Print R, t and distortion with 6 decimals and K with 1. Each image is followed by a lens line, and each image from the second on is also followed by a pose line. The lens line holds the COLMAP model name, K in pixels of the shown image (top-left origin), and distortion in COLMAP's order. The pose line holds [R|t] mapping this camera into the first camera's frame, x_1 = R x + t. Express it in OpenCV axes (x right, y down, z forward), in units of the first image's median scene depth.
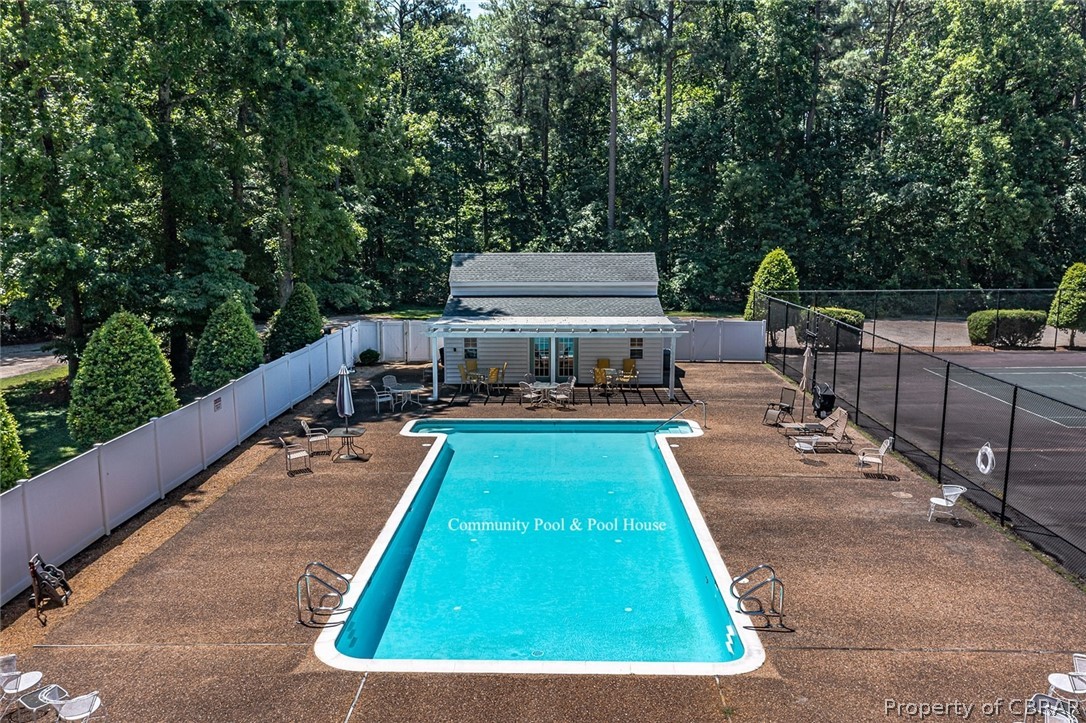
lens RADIAL K [[856.2, 0, 542.7], [0, 856.2, 364.1], [0, 0, 1]] dist [-0.015438, -0.016745]
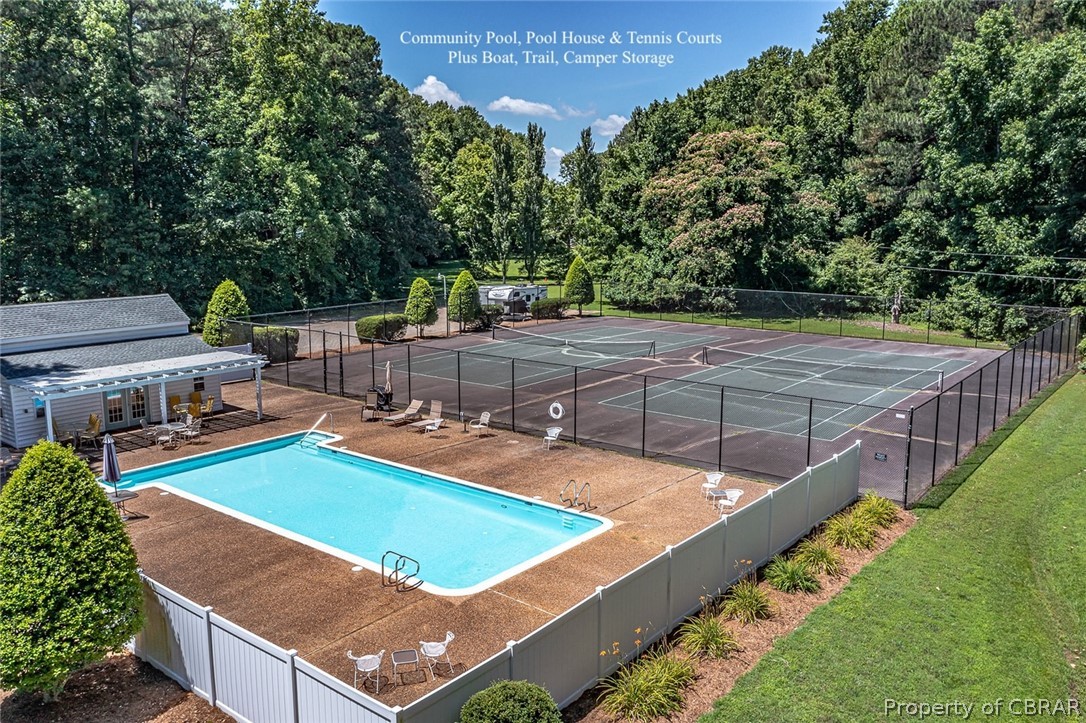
lens RADIAL K [[856.2, 0, 542.7], [0, 856.2, 358.6], [0, 0, 1]] dist [-0.015438, -0.016745]
pose [[0.611813, -0.125411, 0.780998, -0.689569], [0.127689, 0.990061, 0.058953, -0.081284], [-0.780628, 0.063656, 0.621745, -0.068167]]
